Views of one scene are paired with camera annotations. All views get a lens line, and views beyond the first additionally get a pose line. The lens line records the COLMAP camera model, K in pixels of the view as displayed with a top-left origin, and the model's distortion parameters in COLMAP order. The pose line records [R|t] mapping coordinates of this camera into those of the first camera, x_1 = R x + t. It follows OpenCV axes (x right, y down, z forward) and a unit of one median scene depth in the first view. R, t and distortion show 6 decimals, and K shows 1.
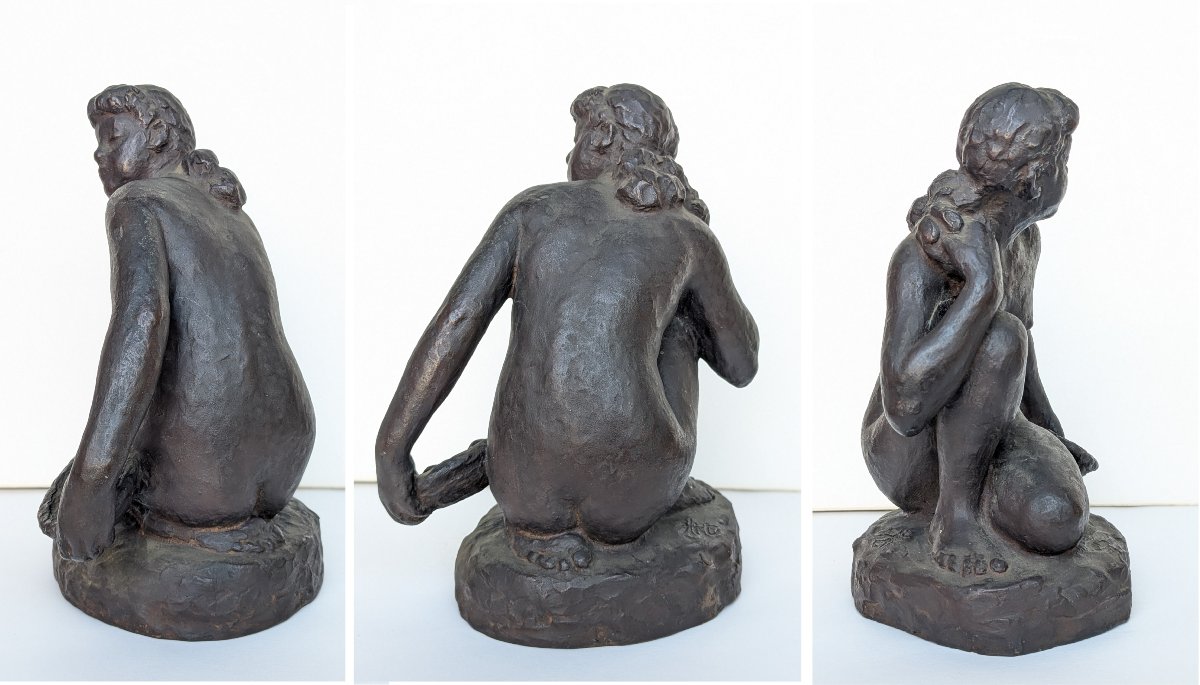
lens RADIAL K [[821.2, 0, 604.3], [0, 821.2, 342.4], [0, 0, 1]] dist [0.003926, -0.000167]
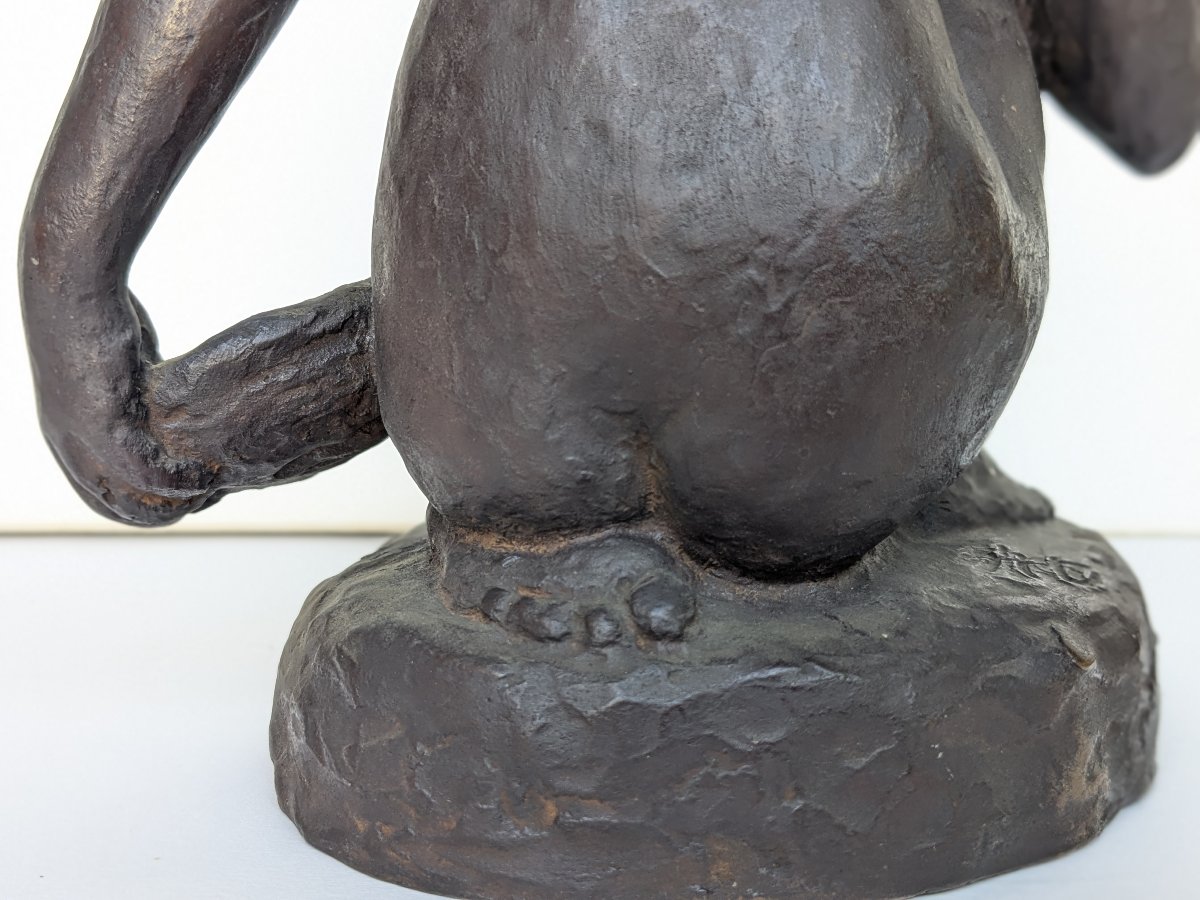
lens RADIAL K [[1464.8, 0, 608.8], [0, 1464.8, 446.9], [0, 0, 1]] dist [0.166563, -0.680147]
pose [[0.997549, 0.026581, -0.064728, -0.013299], [-0.025246, 0.999453, 0.021365, 0.188651], [0.065261, -0.019679, 0.997674, 0.460510]]
